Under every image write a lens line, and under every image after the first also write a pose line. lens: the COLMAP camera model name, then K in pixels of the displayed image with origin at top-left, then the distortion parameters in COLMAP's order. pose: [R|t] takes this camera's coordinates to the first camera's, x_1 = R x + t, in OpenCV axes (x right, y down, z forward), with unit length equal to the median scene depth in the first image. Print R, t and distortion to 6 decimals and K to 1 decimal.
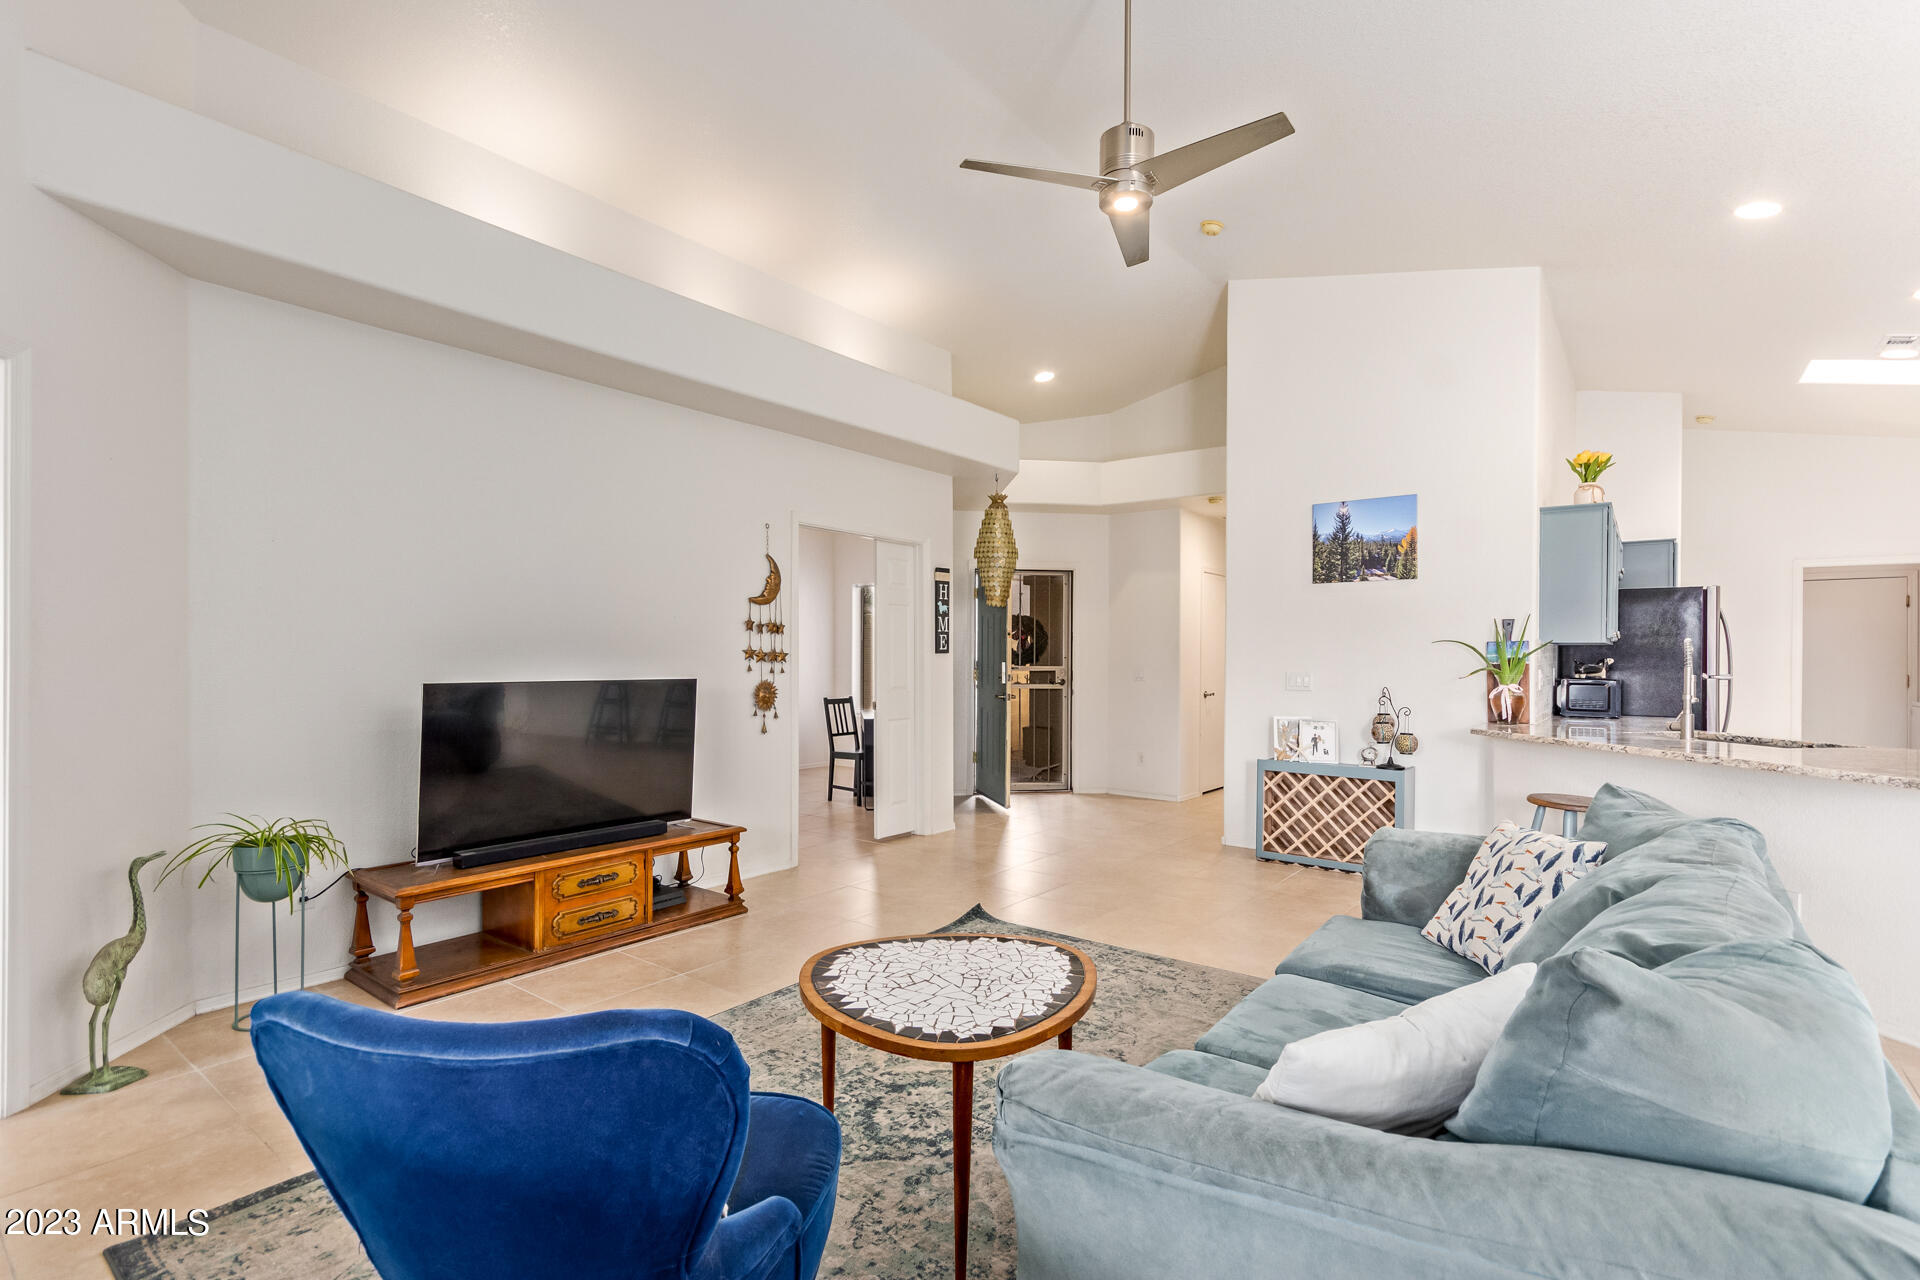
lens RADIAL K [[884.4, 0, 970.5], [0, 884.4, 657.4], [0, 0, 1]] dist [0.000922, 0.000208]
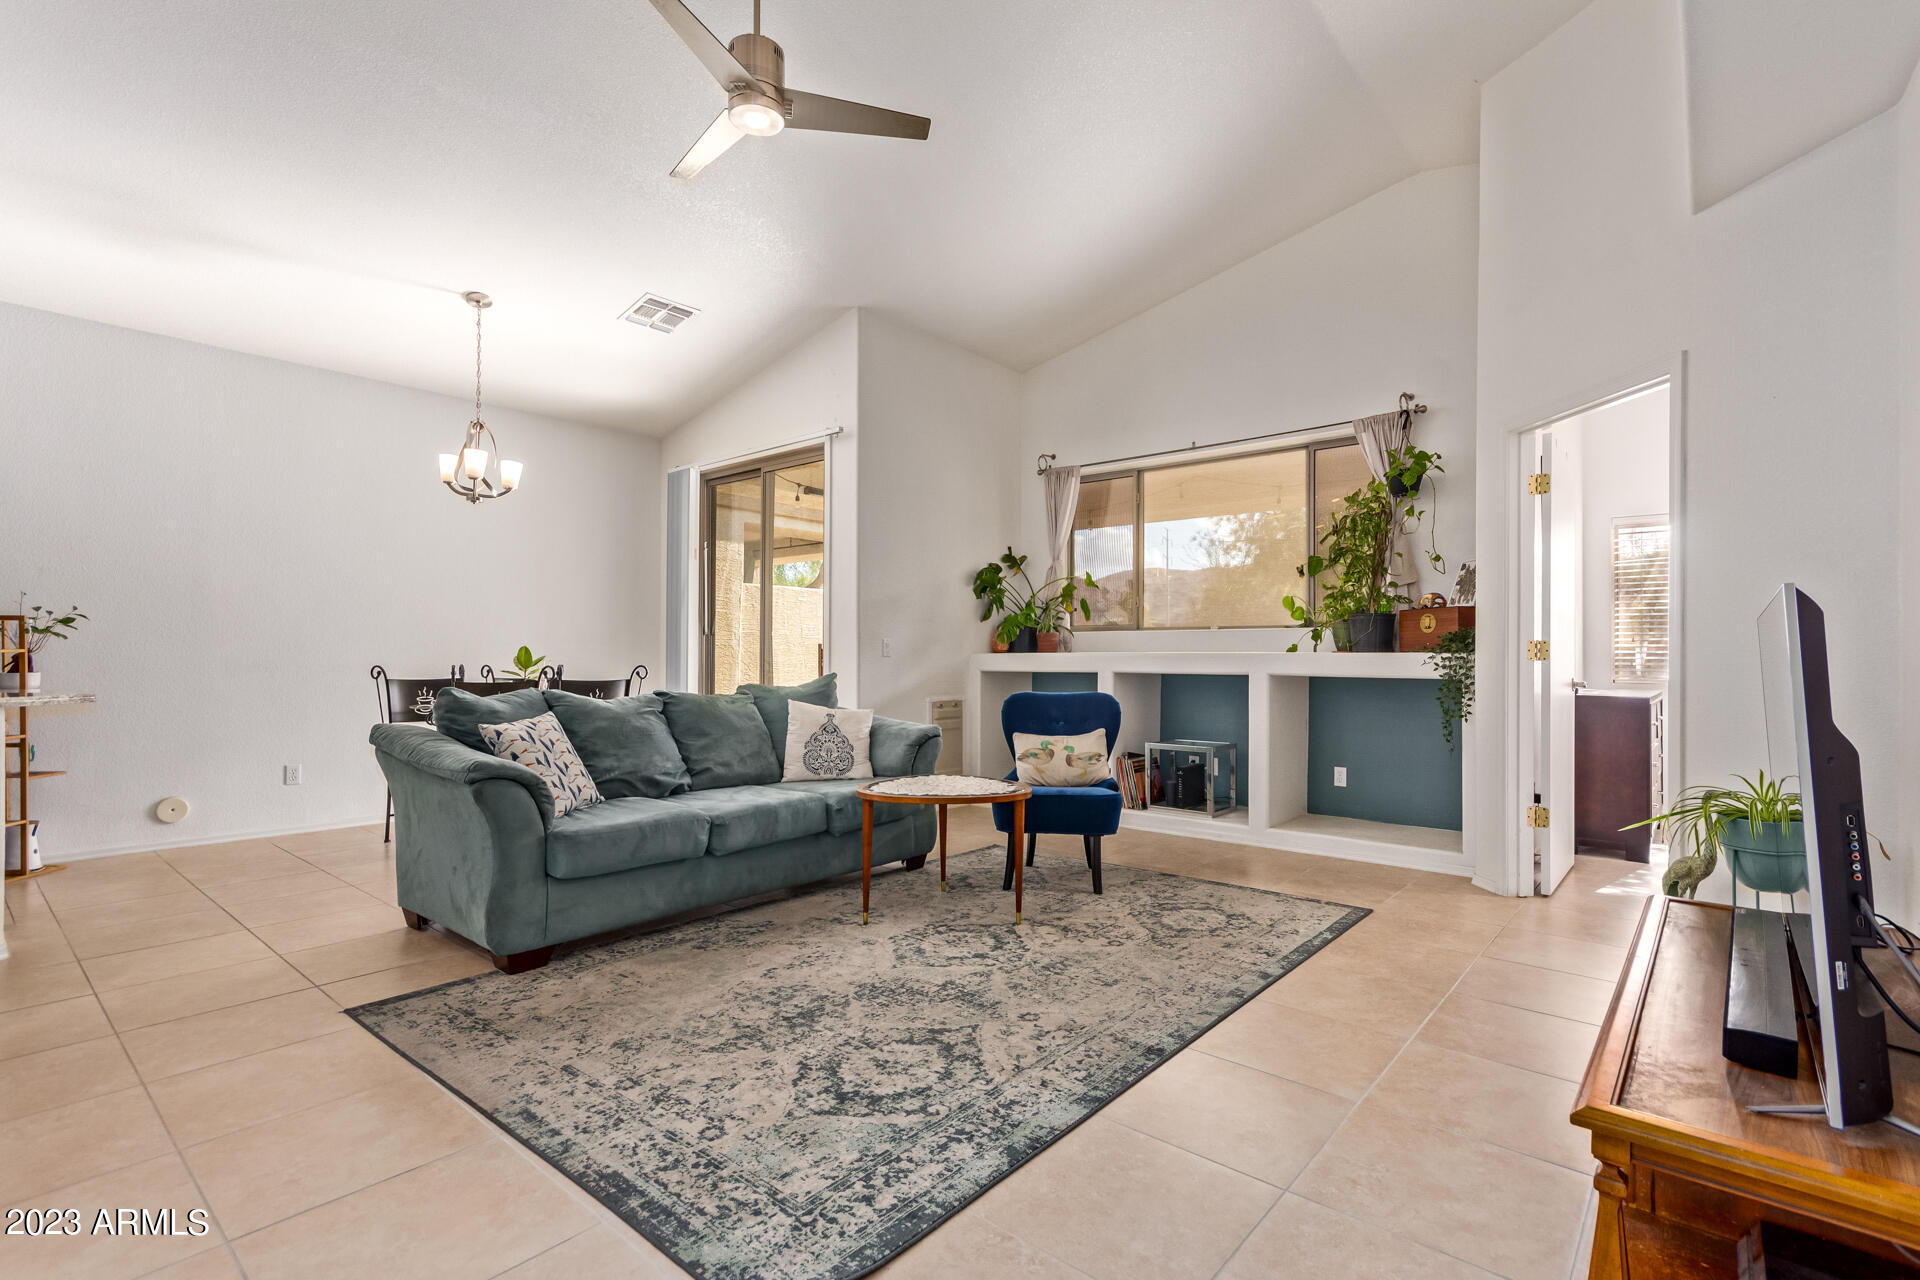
lens RADIAL K [[892.3, 0, 976.7], [0, 892.3, 648.2], [0, 0, 1]] dist [-0.004581, -0.000118]
pose [[-0.999032, -0.009864, 0.042878, -0.062446], [-0.010101, 0.999935, -0.005330, 0.038568], [-0.042822, -0.005757, -0.999066, 1.084581]]
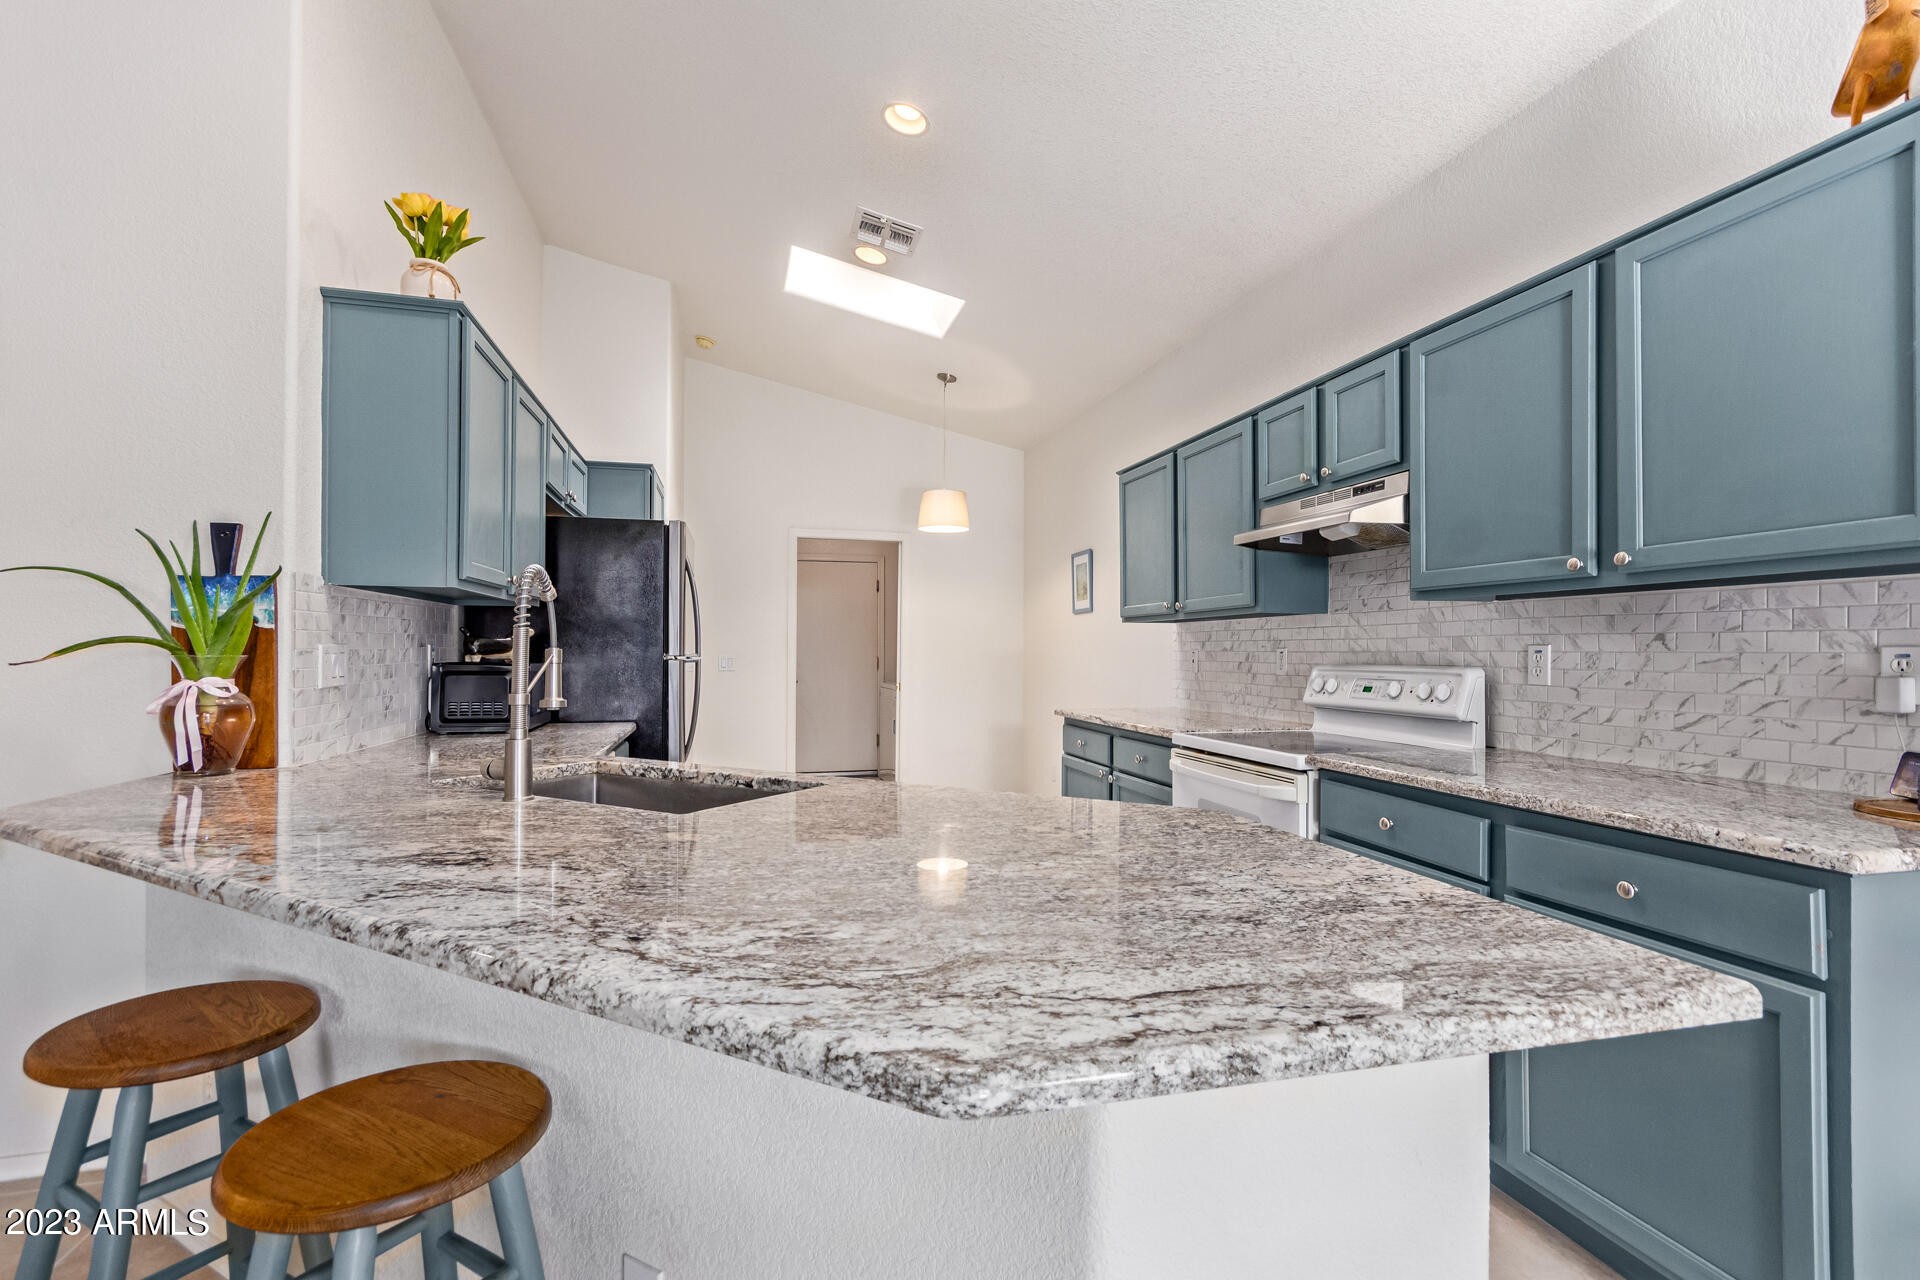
lens RADIAL K [[892.1, 0, 966.2], [0, 892.1, 648.0], [0, 0, 1]] dist [0.001144, 0.000765]
pose [[0.611424, -0.000542, 0.791303, 0.464782], [0.002407, 0.999996, -0.001175, 0.016725], [-0.791300, 0.002624, 0.611423, 0.440212]]
